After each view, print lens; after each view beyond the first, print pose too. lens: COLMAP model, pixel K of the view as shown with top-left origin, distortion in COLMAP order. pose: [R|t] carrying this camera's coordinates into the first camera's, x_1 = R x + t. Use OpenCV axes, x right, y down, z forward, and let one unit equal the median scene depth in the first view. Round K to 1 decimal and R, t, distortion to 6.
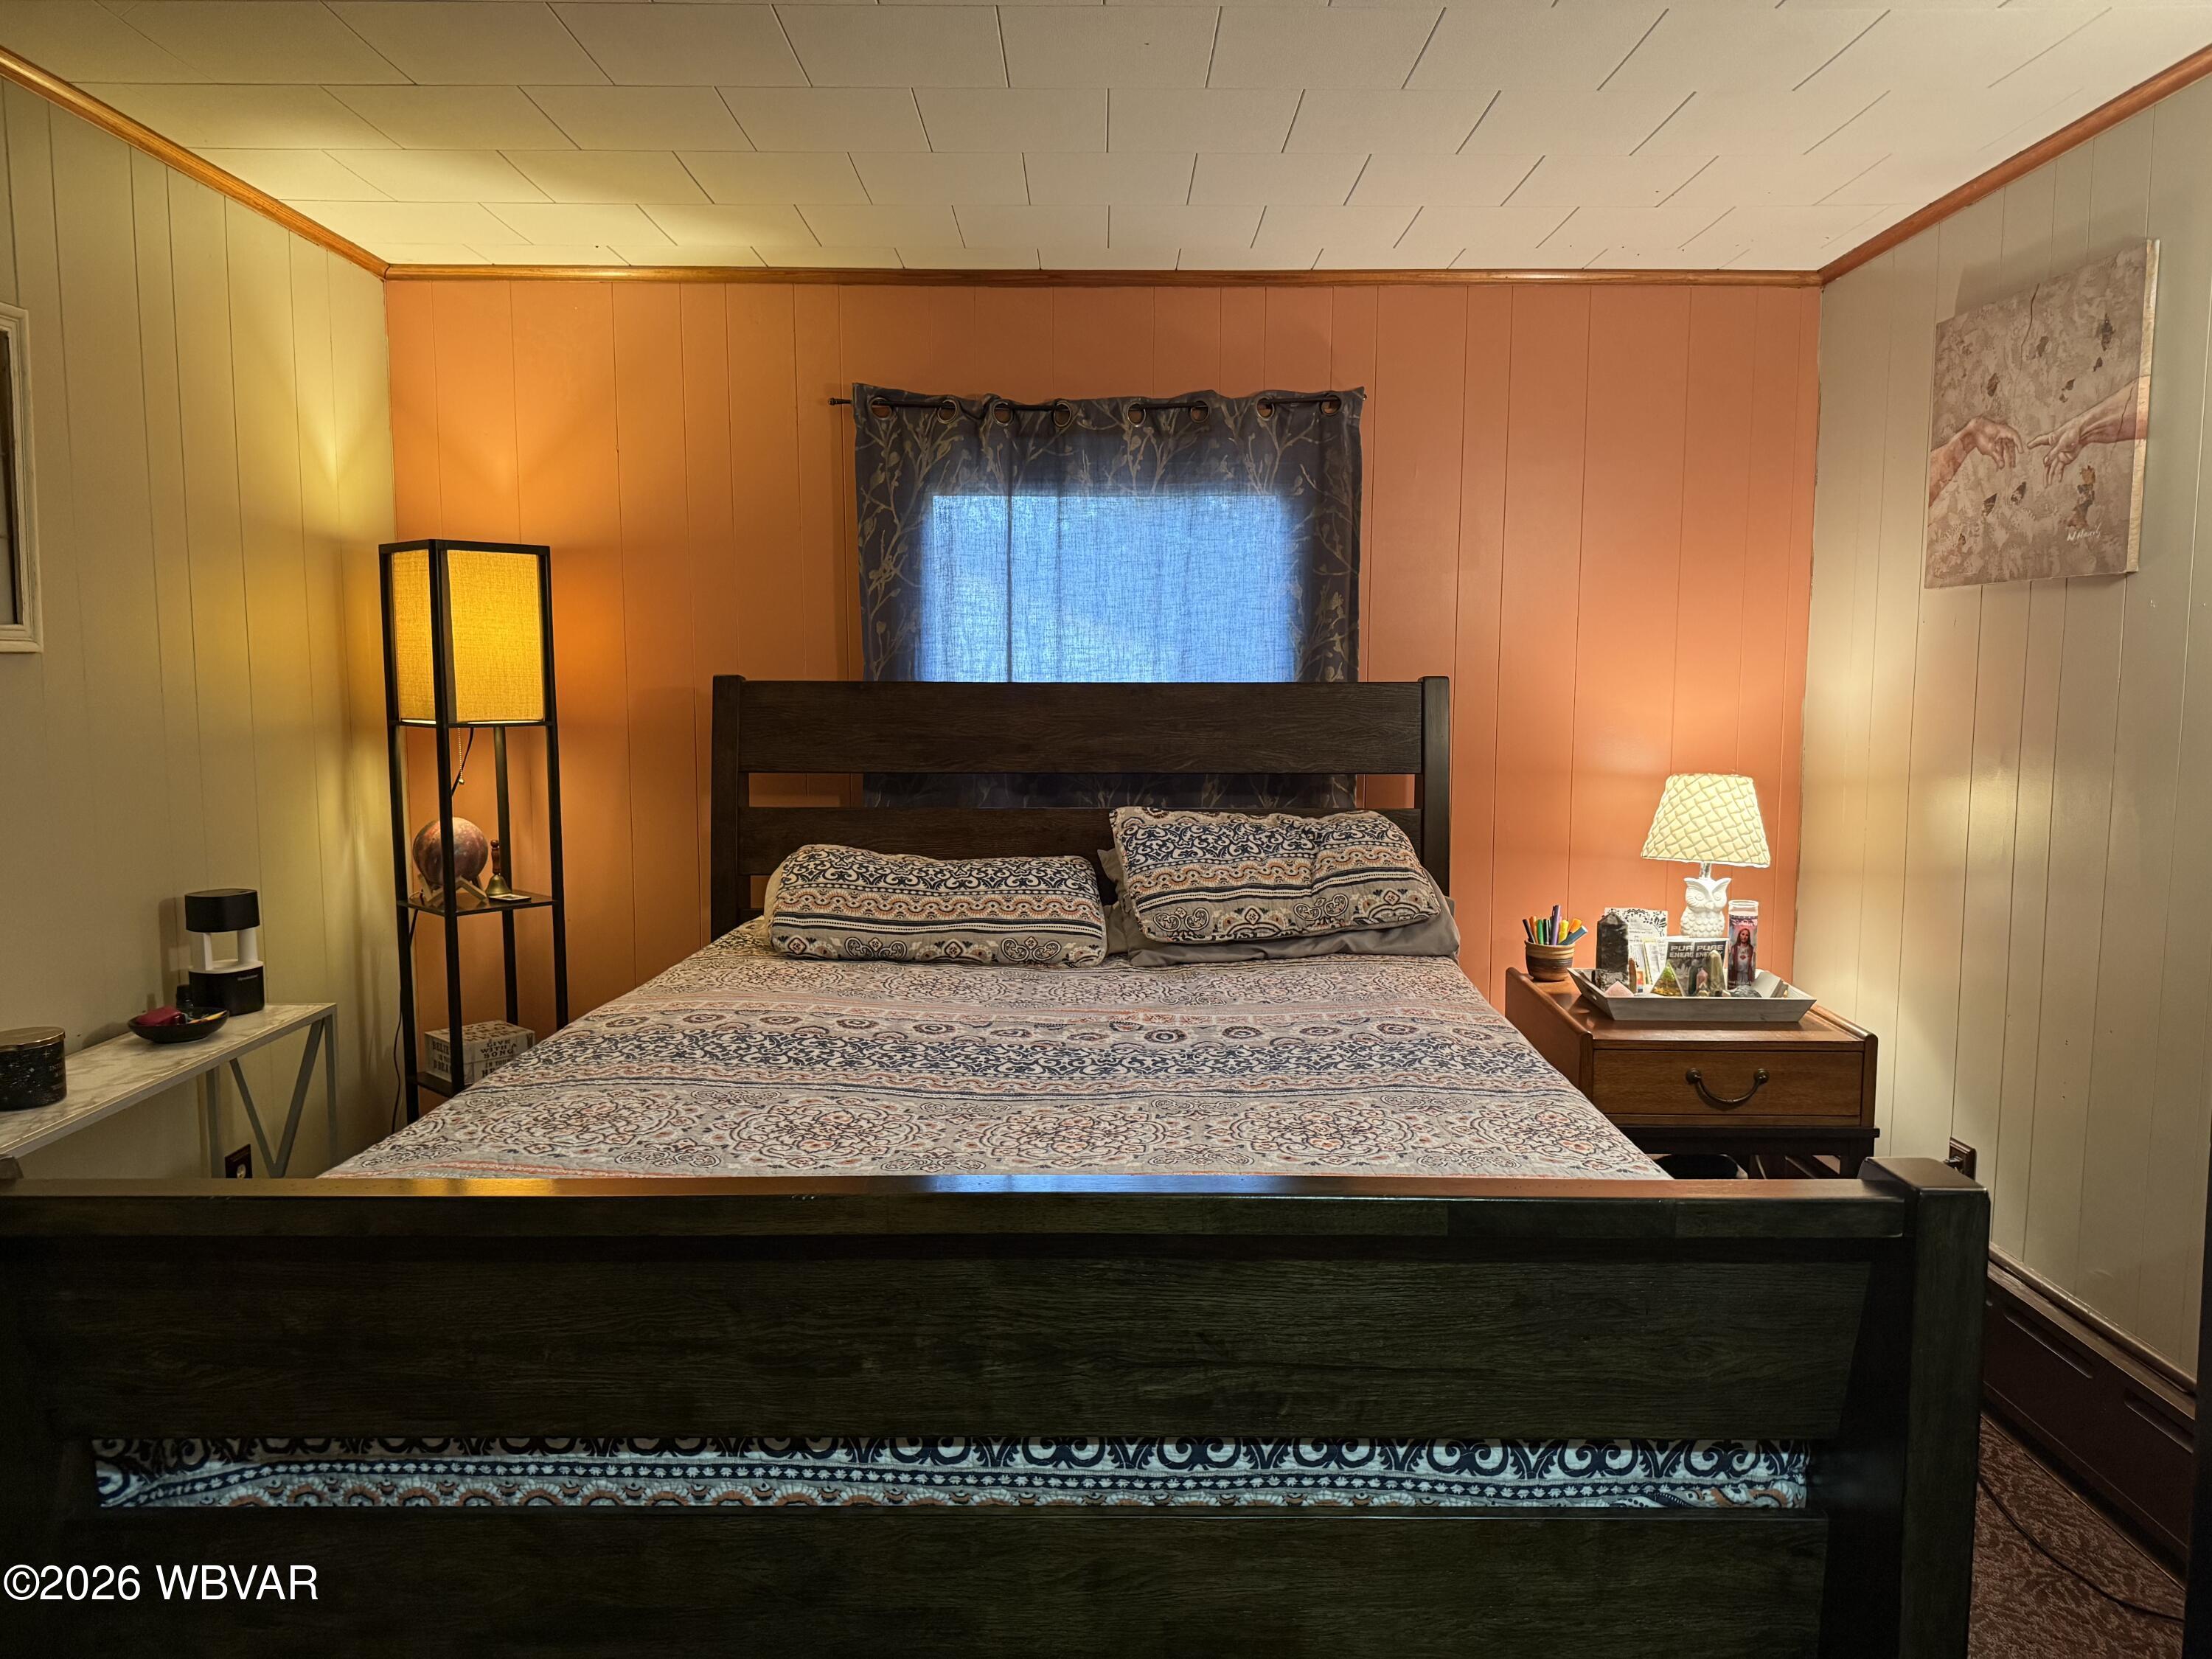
lens RADIAL K [[1574.9, 0, 1115.9], [0, 1574.9, 841.9], [0, 0, 1]] dist [0.098481, -0.160730]
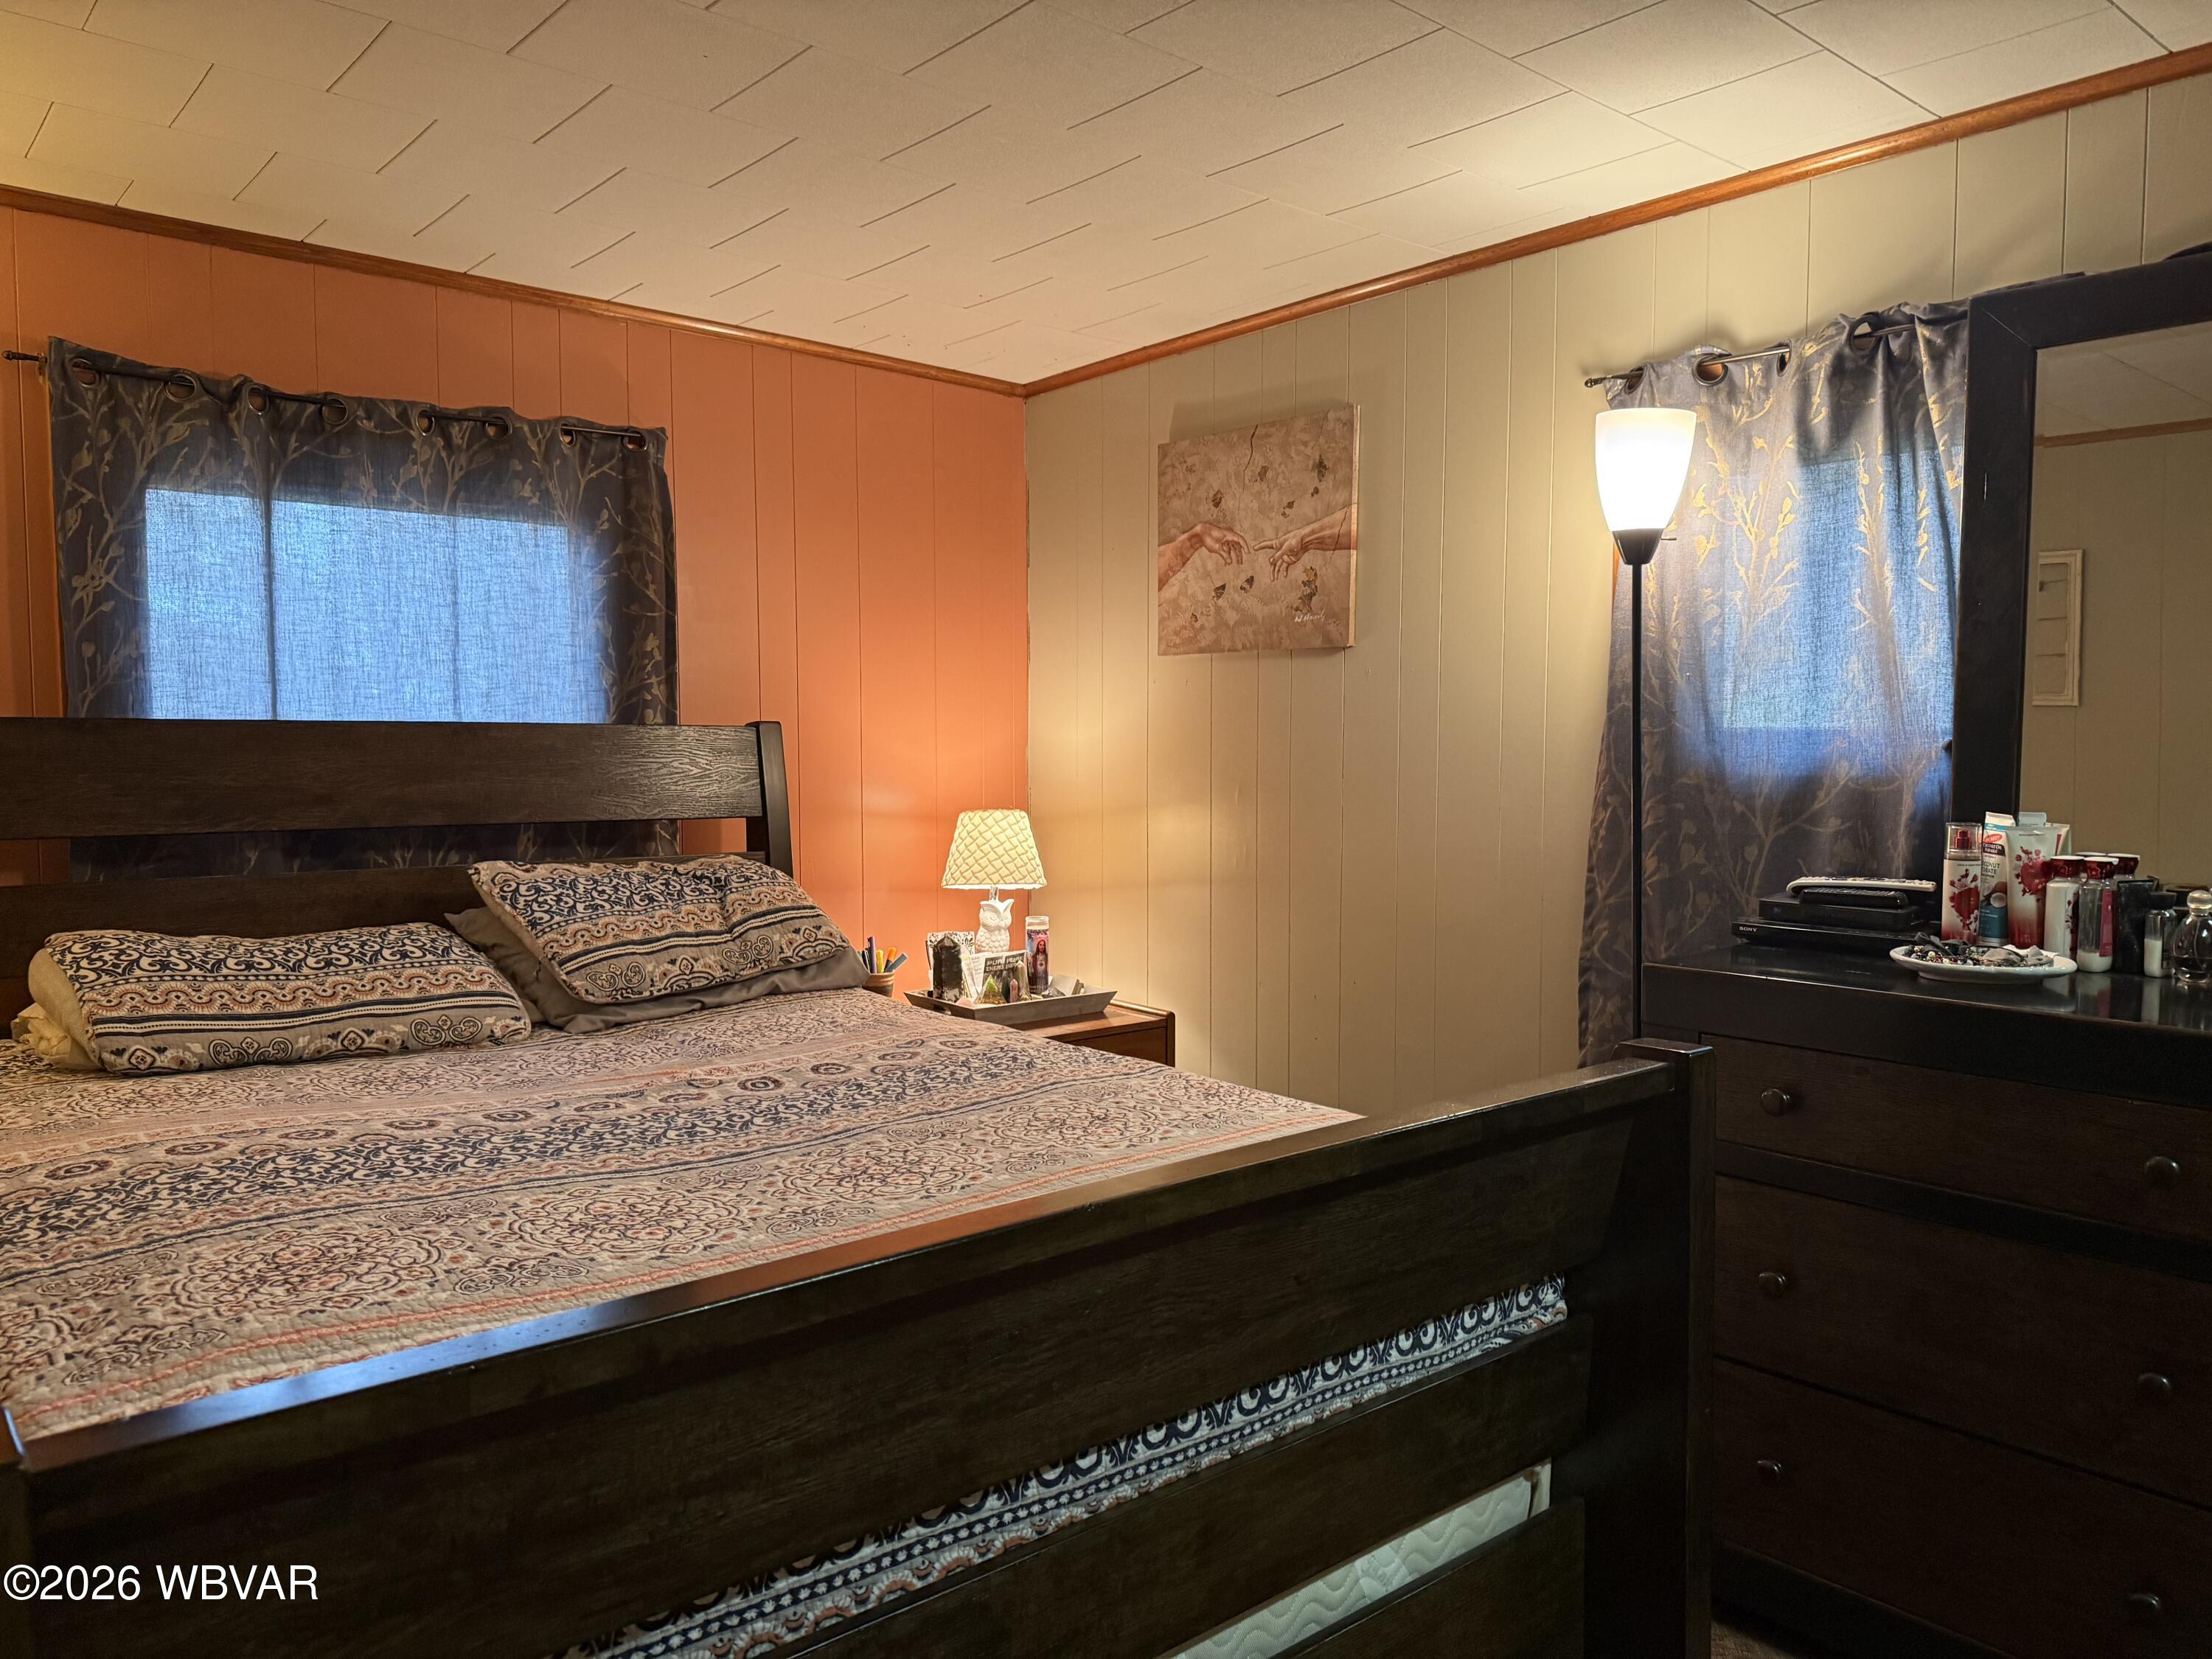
lens RADIAL K [[1562.3, 0, 1169.3], [0, 1562.3, 821.0], [0, 0, 1]] dist [0.123556, -0.162846]
pose [[0.751238, -0.032733, 0.659220, -0.321529], [0.067598, 0.997333, -0.027513, 0.005859], [-0.656561, 0.065231, 0.751447, 0.087312]]
